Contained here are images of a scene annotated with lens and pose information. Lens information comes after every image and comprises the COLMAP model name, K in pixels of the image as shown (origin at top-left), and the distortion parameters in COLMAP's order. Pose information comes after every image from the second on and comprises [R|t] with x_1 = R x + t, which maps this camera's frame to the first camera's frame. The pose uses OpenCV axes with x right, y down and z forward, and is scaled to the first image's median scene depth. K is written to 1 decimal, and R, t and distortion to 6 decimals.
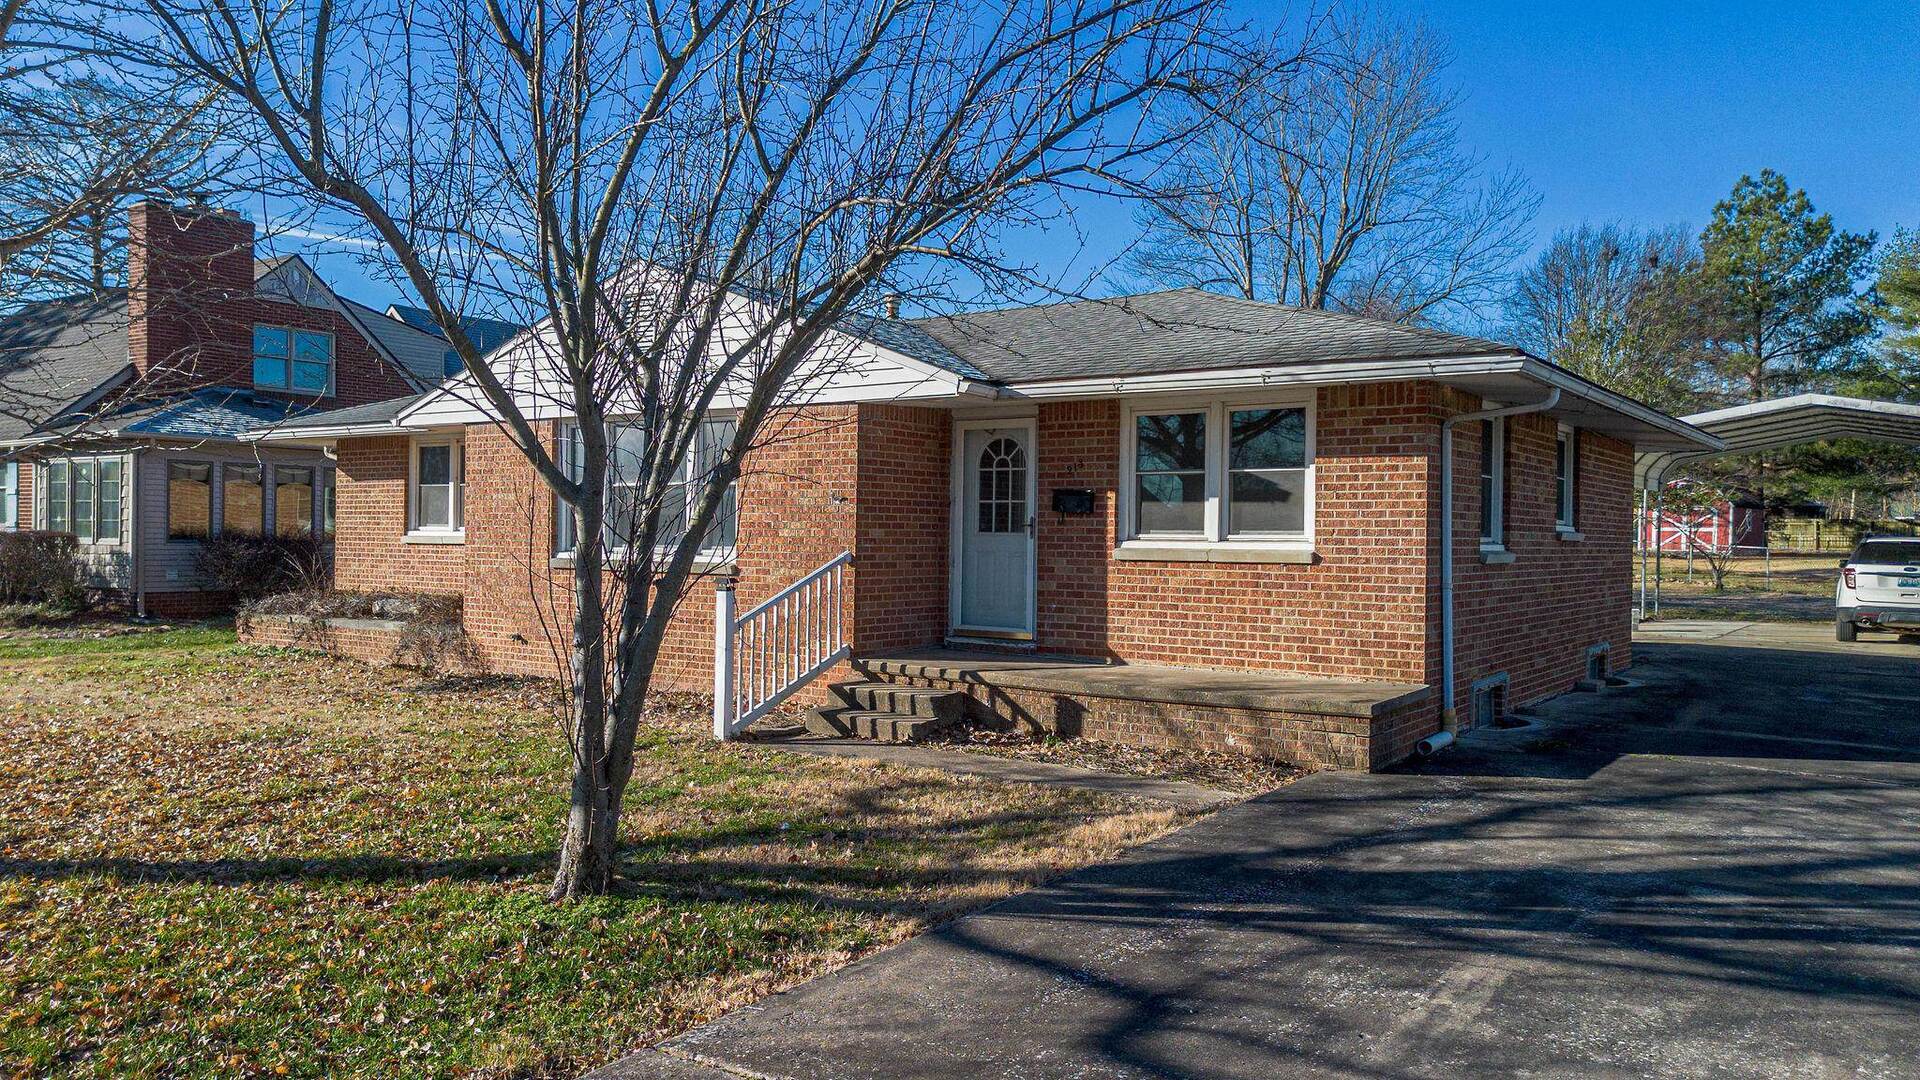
lens RADIAL K [[1410.5, 0, 961.6], [0, 1410.5, 523.0], [0, 0, 1]] dist [0.044240, -0.035995]
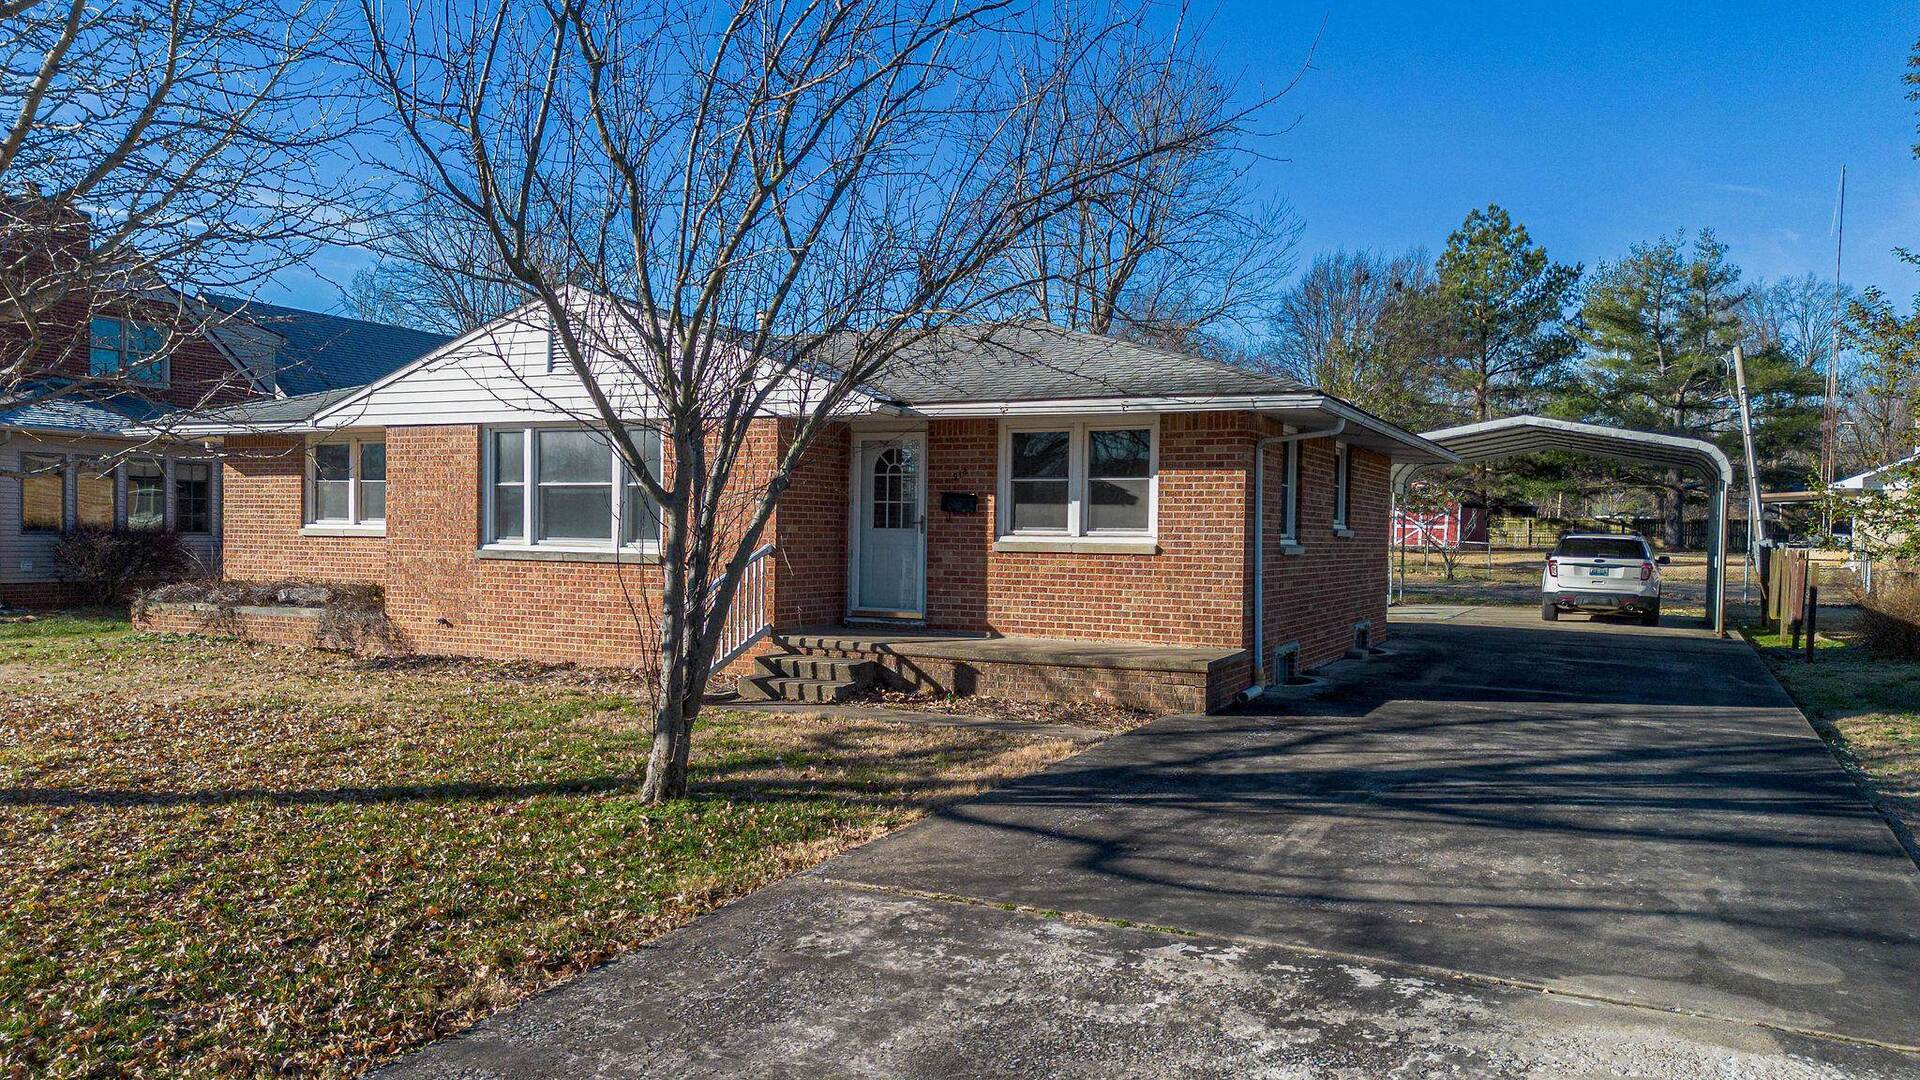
lens RADIAL K [[1410.5, 0, 951.7], [0, 1410.5, 549.3], [0, 0, 1]] dist [0.044240, -0.035995]
pose [[0.988296, 0.001506, 0.152540, -0.113718], [-0.004942, 0.999743, 0.022146, -0.002380], [-0.152467, -0.022641, 0.988049, -0.194511]]
